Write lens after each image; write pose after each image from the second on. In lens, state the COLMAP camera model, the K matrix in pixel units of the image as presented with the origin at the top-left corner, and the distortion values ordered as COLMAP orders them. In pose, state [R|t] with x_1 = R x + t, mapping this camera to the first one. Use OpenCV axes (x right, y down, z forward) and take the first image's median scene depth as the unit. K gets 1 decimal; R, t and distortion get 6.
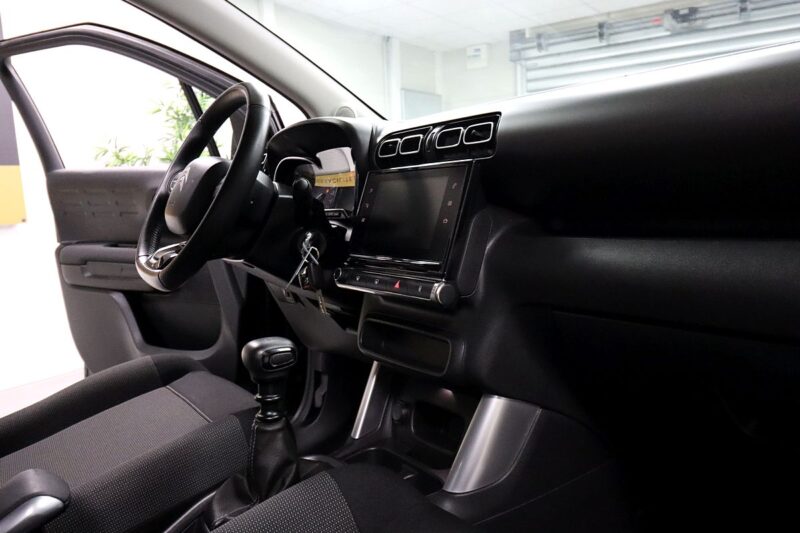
lens RADIAL K [[629.4, 0, 417.6], [0, 629.4, 252.2], [0, 0, 1]] dist [0.002381, 0.006756]
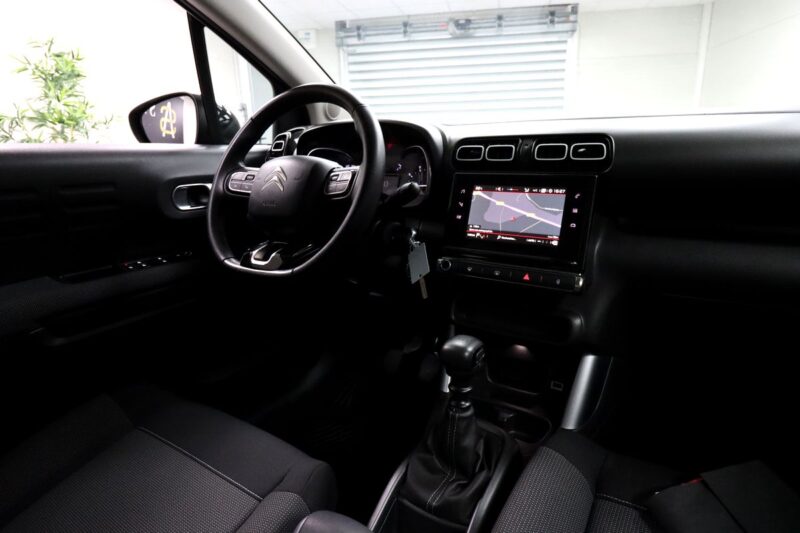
lens RADIAL K [[440.1, 0, 400.0], [0, 440.1, 266.5], [0, 0, 1]] dist [-0.001342, -0.000491]
pose [[0.927150, -0.085940, 0.364701, -0.111529], [0.018841, 0.982803, 0.183695, -0.025782], [-0.374215, -0.163441, 0.912825, 0.061967]]
